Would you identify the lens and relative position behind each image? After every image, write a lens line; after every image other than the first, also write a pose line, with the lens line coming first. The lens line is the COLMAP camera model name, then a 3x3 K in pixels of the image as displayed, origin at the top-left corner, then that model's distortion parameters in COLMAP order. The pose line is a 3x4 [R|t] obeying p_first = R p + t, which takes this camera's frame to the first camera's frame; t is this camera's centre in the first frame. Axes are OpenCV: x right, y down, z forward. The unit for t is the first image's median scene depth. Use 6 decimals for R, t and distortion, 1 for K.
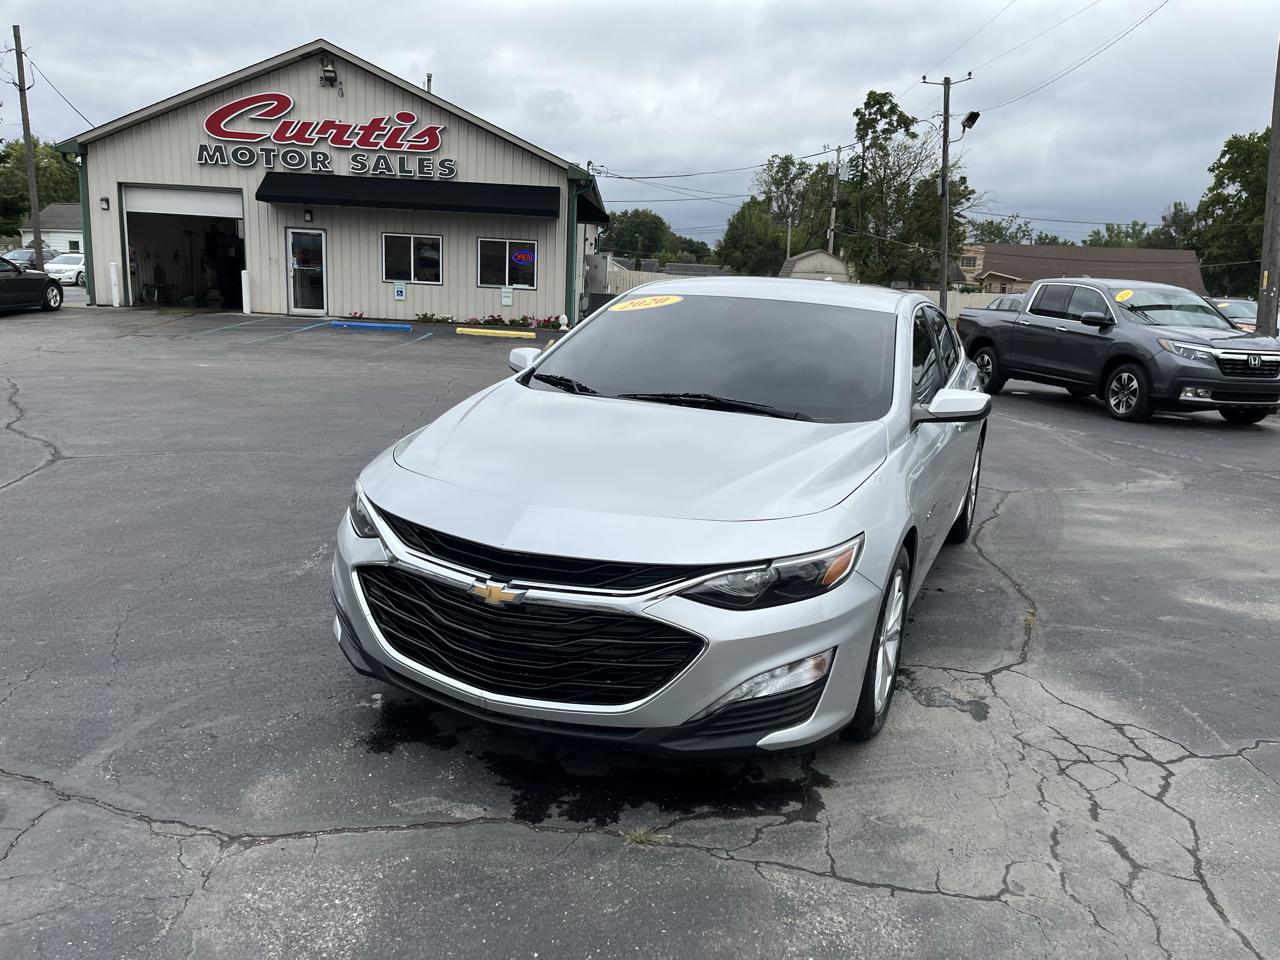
lens RADIAL K [[972.4, 0, 647.8], [0, 972.4, 486.3], [0, 0, 1]] dist [0.068447, -0.088759]
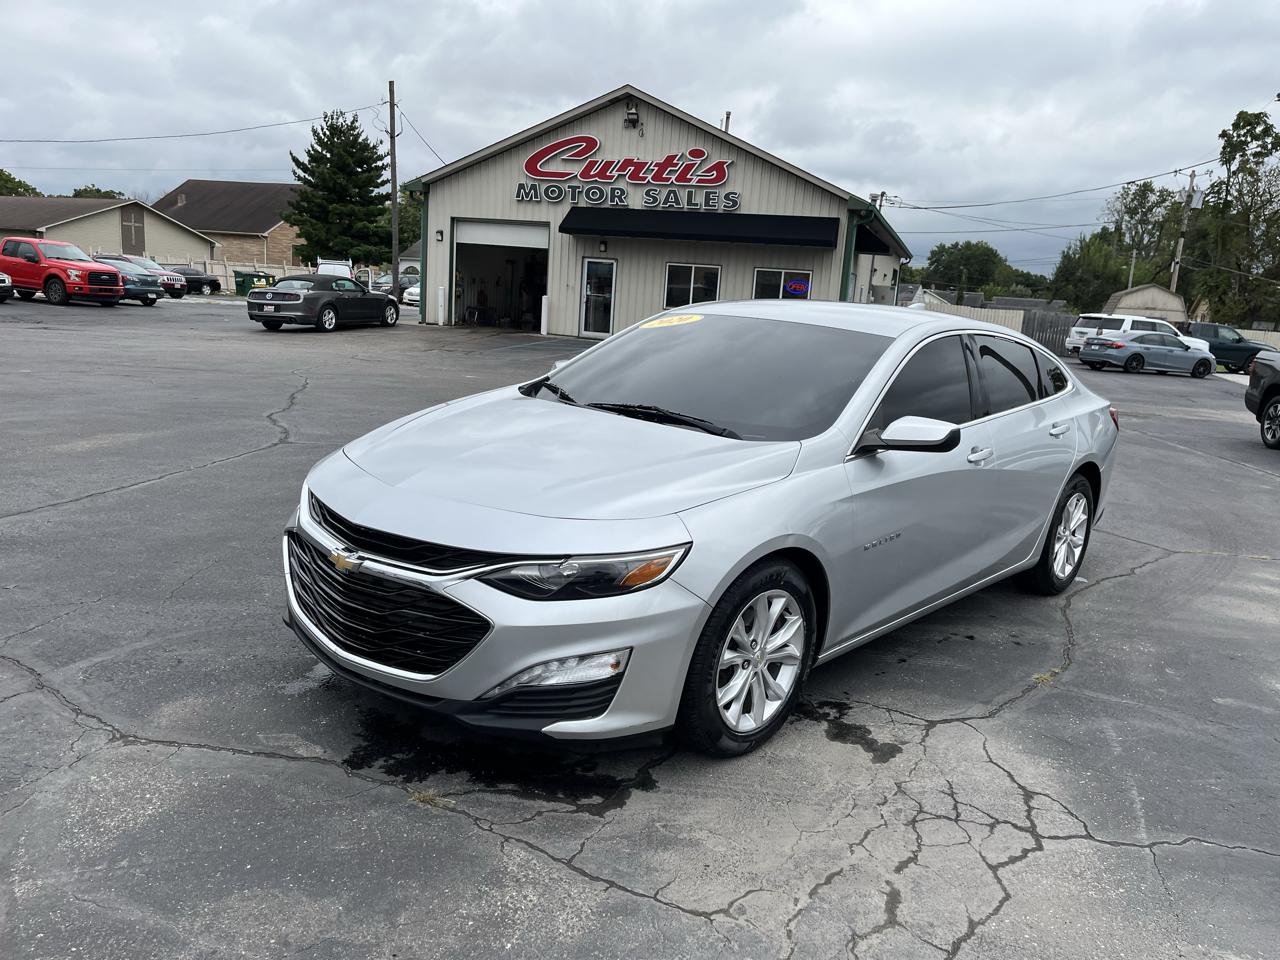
lens RADIAL K [[972.4, 0, 650.5], [0, 972.4, 486.5], [0, 0, 1]] dist [0.068447, -0.088759]
pose [[0.947999, 0.080008, -0.308052, 0.254253], [-0.089378, 0.995863, -0.016406, 0.004907], [0.305465, 0.043086, 0.951228, 0.011964]]
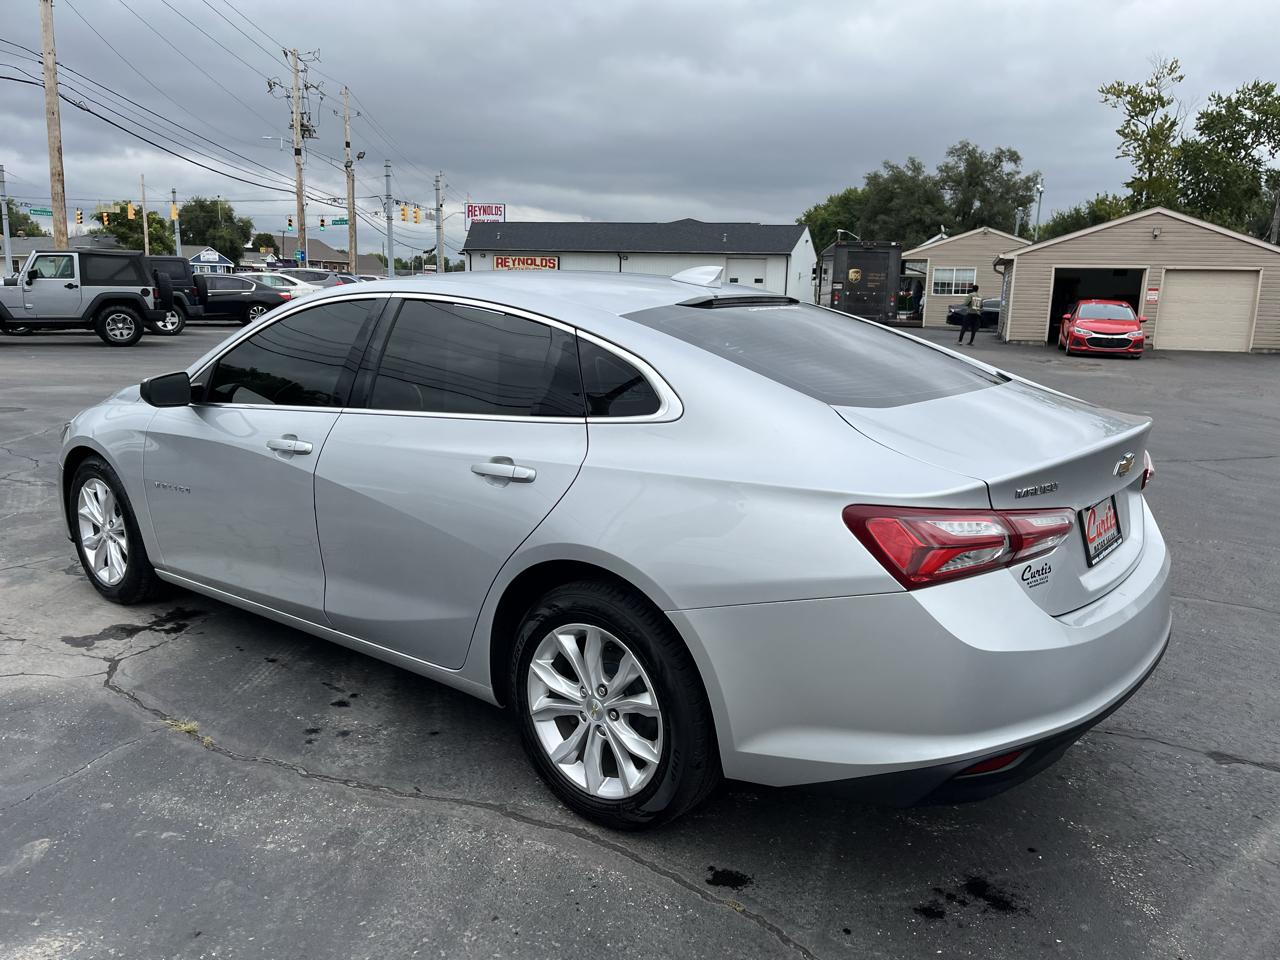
lens RADIAL K [[972.4, 0, 647.8], [0, 972.4, 484.5], [0, 0, 1]] dist [0.068447, -0.088759]
pose [[-0.259327, 0.140808, -0.955470, 0.785157], [-0.233935, 0.950696, 0.203598, -0.207581], [0.937029, 0.276316, -0.213601, 1.163270]]
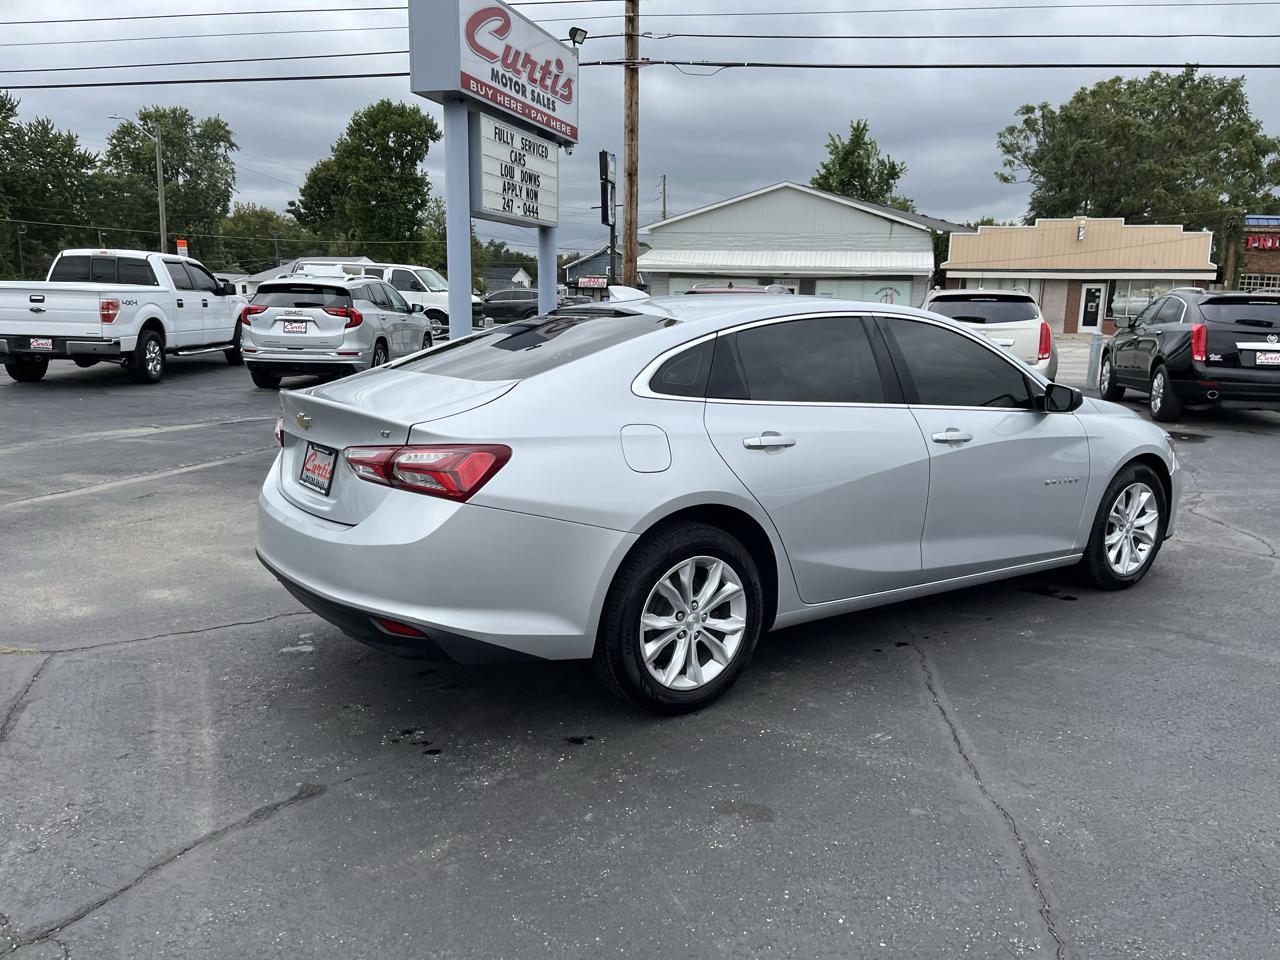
lens RADIAL K [[972.4, 0, 651.5], [0, 972.4, 485.6], [0, 0, 1]] dist [0.068447, -0.088759]
pose [[-0.856777, -0.156759, 0.491284, -0.216944], [0.048500, 0.923961, 0.379398, -0.361840], [-0.513402, 0.348887, -0.784026, 1.660618]]
